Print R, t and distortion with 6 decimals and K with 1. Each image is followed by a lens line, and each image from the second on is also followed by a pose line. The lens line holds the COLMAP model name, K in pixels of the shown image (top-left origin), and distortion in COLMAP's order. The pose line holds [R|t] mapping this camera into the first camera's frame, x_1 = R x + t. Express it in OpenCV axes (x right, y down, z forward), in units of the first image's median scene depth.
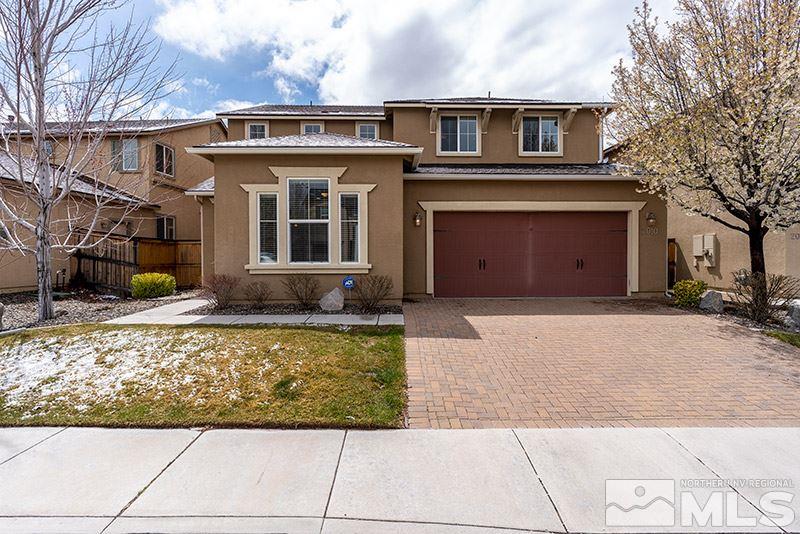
lens RADIAL K [[412.6, 0, 399.1], [0, 412.6, 266.5], [0, 0, 1]] dist [-0.007613, 0.000206]
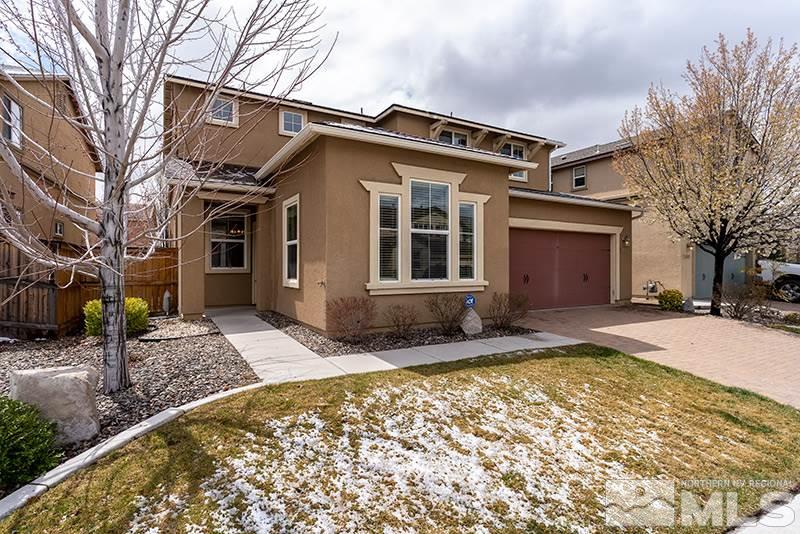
lens RADIAL K [[412.6, 0, 399.2], [0, 412.6, 266.2], [0, 0, 1]] dist [-0.007613, 0.000206]
pose [[0.874648, 0.004401, 0.484738, -0.690976], [0.008490, 0.999666, -0.024394, -0.017575], [-0.484684, 0.025452, 0.874319, 0.282675]]
